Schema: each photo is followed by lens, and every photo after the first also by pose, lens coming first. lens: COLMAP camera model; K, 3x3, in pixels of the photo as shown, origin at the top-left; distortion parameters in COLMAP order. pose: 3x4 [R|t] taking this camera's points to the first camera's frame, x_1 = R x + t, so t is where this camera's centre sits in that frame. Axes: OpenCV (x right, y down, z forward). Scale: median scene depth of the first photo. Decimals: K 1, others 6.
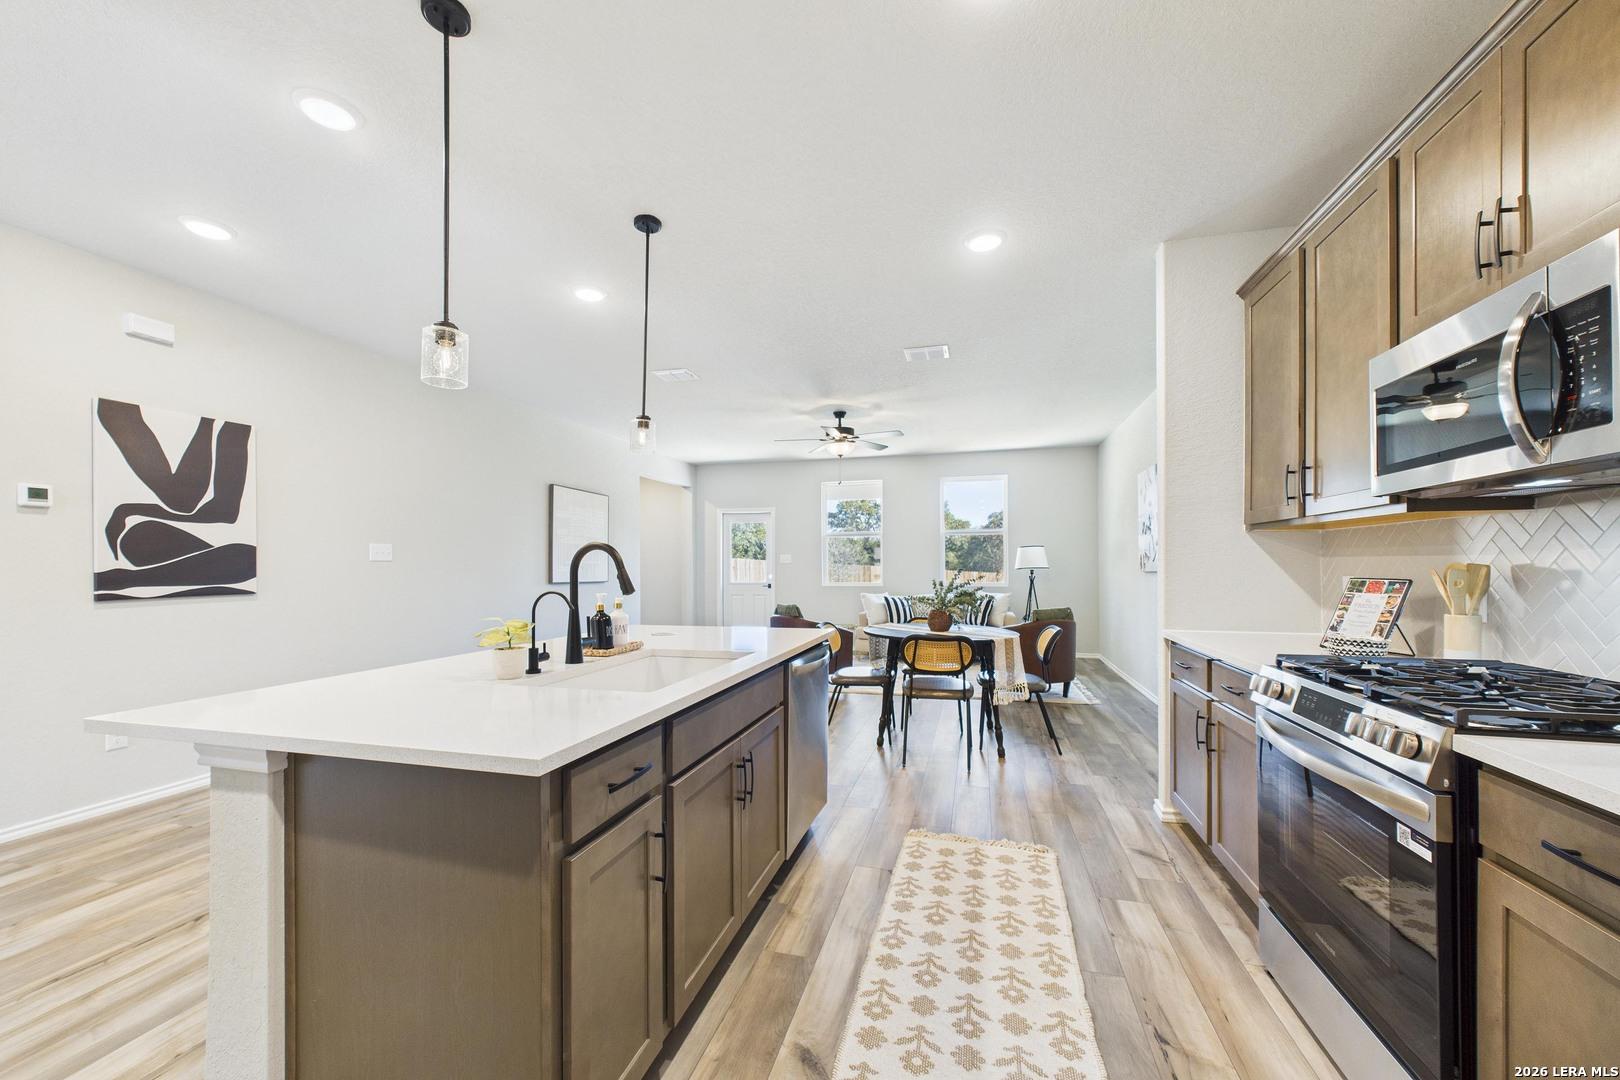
lens RADIAL K [[621.8, 0, 811.0], [0, 621.8, 562.3], [0, 0, 1]] dist [0.000339, -0.000291]
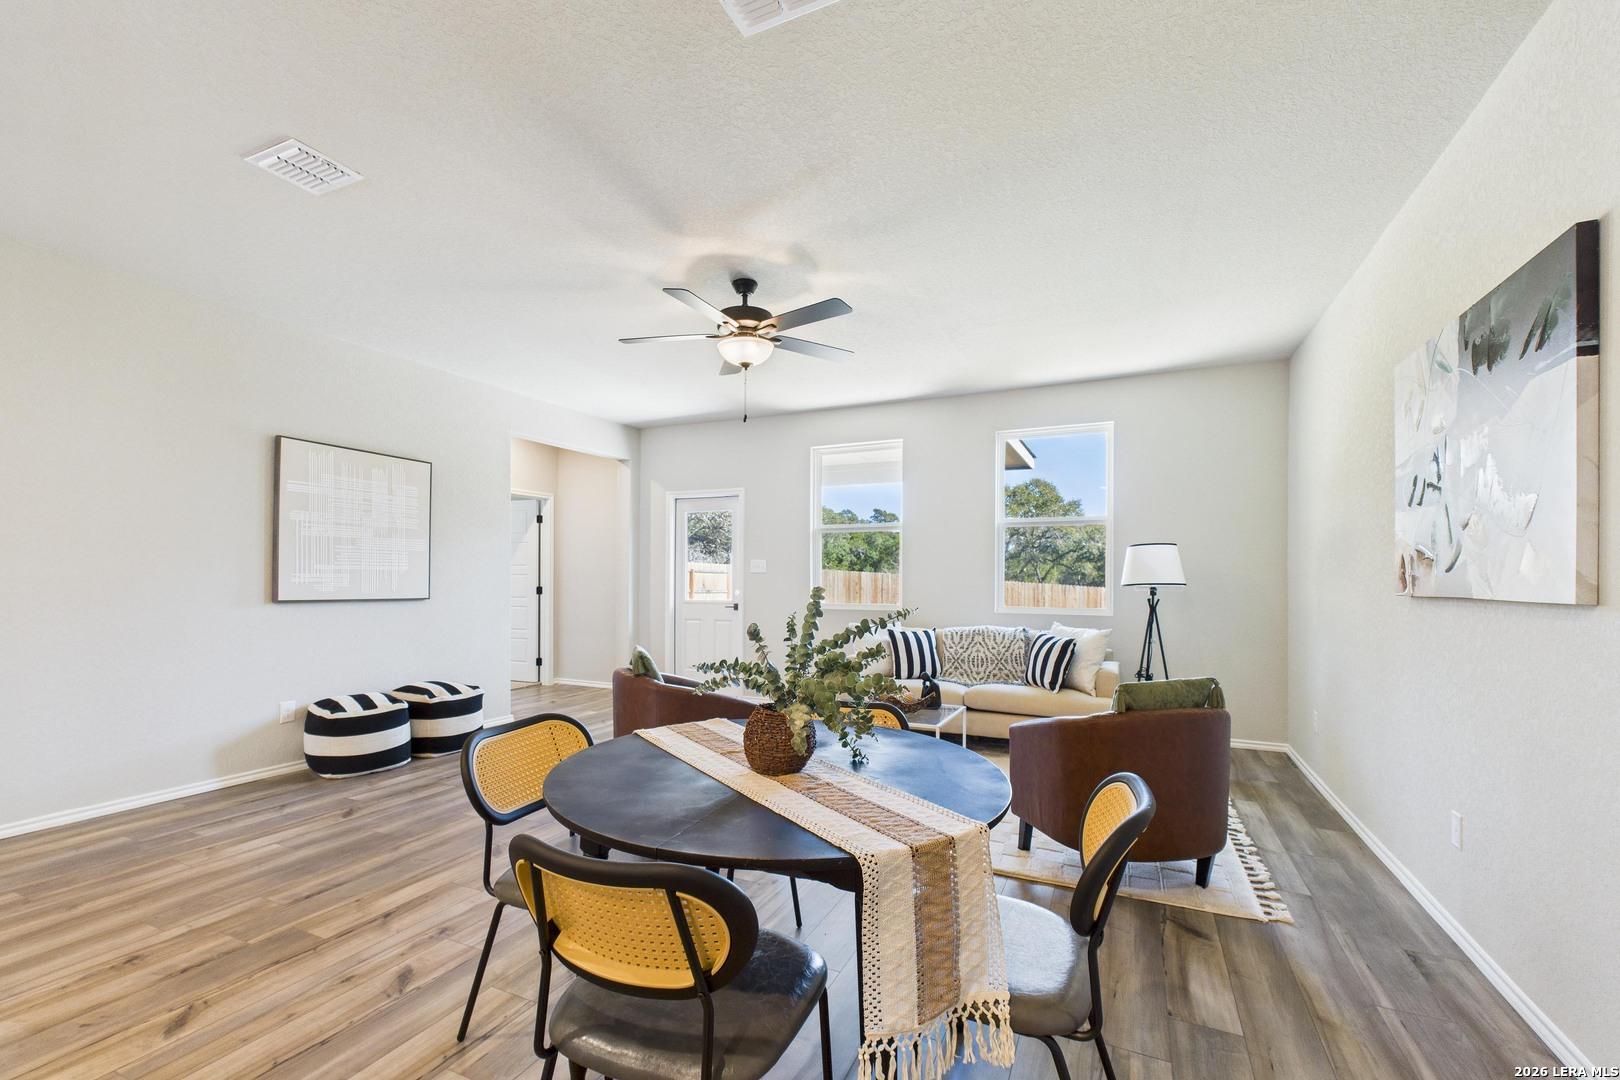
lens RADIAL K [[684.0, 0, 809.4], [0, 684.0, 577.0], [0, 0, 1]] dist [0.001223, -0.000278]
pose [[0.985193, 0.010031, -0.171154, 0.386974], [-0.009092, 0.999939, 0.006269, 0.003854], [0.171207, -0.004620, 0.985224, 0.856623]]
